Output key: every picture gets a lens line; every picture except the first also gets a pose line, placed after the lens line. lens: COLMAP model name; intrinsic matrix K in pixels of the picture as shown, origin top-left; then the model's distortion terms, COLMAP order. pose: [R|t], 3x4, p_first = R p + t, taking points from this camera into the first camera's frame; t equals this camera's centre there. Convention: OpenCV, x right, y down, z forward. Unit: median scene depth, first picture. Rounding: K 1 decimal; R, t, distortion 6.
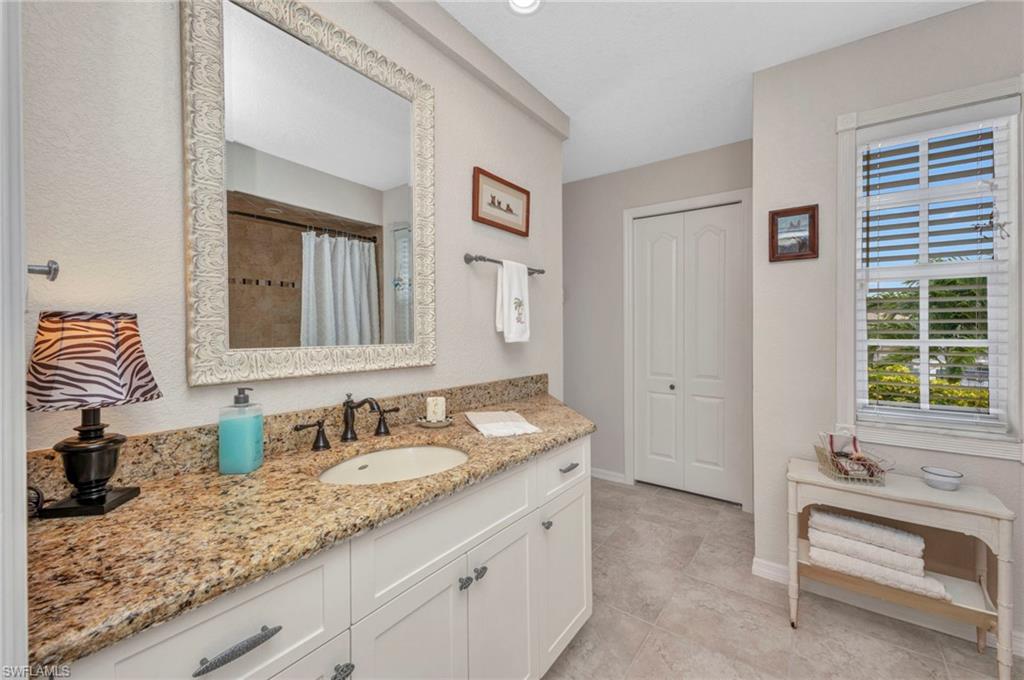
lens RADIAL K [[416.5, 0, 508.4], [0, 416.5, 336.2], [0, 0, 1]] dist [0.012032, 0.000022]
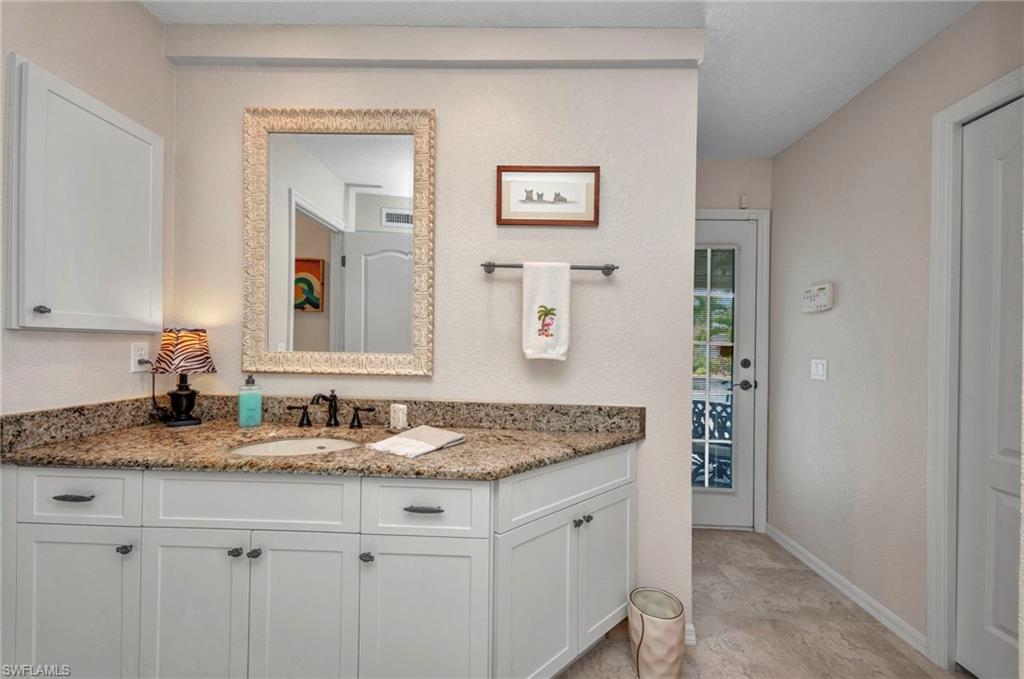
lens RADIAL K [[412.3, 0, 512.3], [0, 412.3, 349.2], [0, 0, 1]] dist [0.010055, -0.000266]
pose [[0.570858, 0.019734, -0.820811, 0.691170], [-0.033048, 0.999453, 0.001045, -0.004712], [0.820383, 0.026530, 0.571198, 0.512484]]
